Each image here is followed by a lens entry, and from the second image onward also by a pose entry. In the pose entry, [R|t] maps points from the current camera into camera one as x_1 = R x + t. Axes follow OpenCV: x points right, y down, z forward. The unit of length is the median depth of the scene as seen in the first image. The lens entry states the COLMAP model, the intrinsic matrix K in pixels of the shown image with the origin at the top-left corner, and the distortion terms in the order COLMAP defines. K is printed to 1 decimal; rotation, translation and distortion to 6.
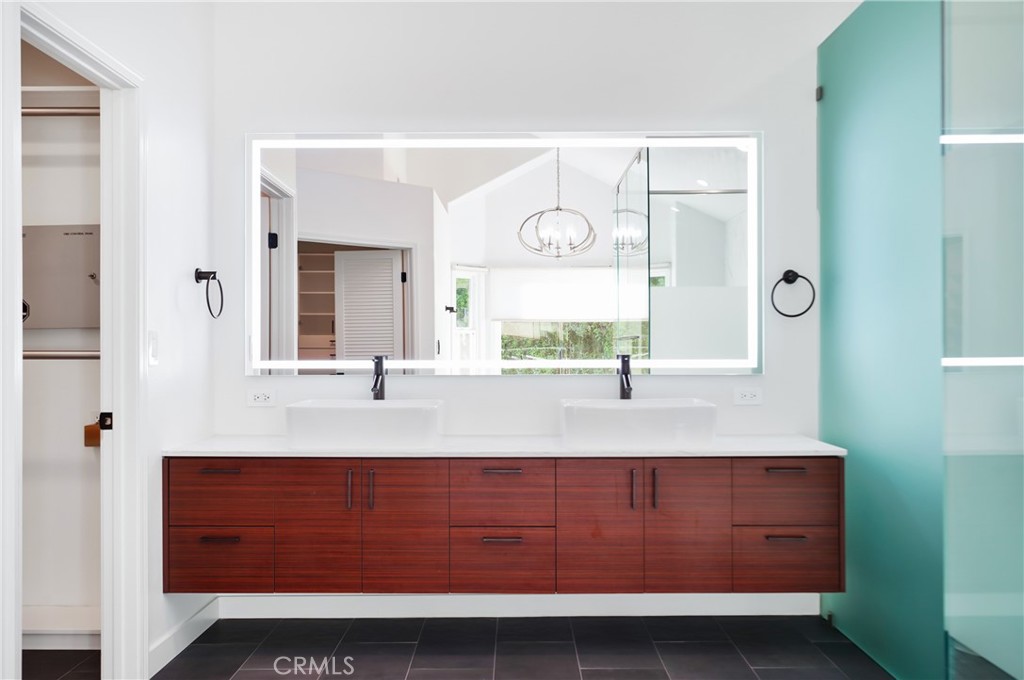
lens RADIAL K [[1012.1, 0, 513.2], [0, 1012.1, 330.9], [0, 0, 1]] dist [-0.040153, 0.000000]
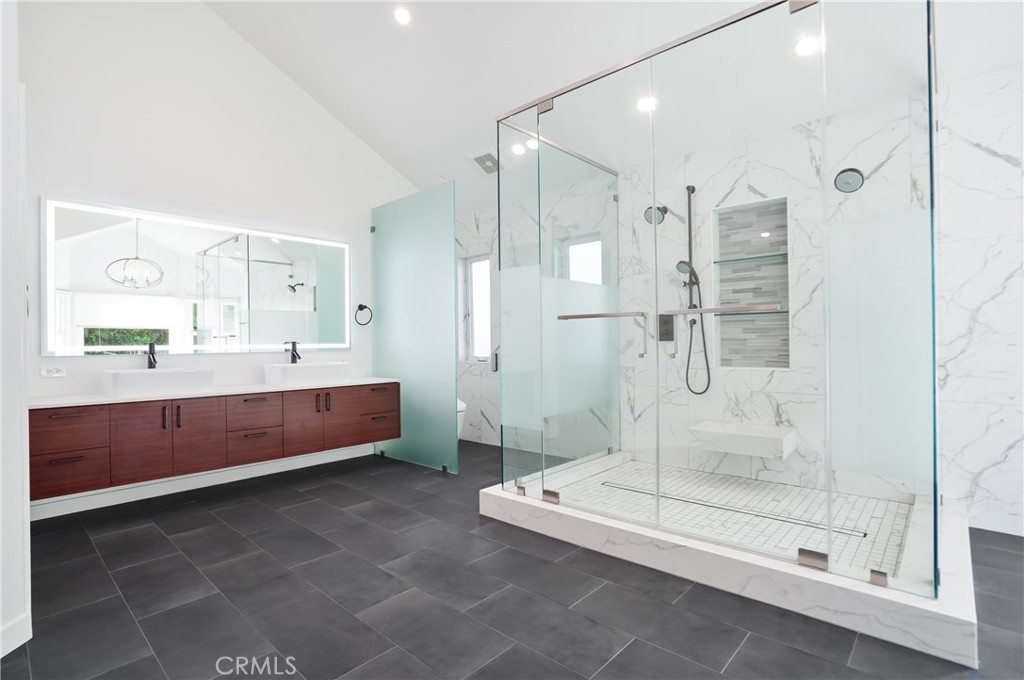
lens RADIAL K [[491.6, 0, 510.7], [0, 491.6, 341.2], [0, 0, 1]] dist [-0.041229, 0.010772]
pose [[0.670294, -0.003417, 0.742088, -0.329214], [-0.013352, 0.999772, 0.016663, 0.000290], [-0.741976, -0.021077, 0.670095, -0.002809]]
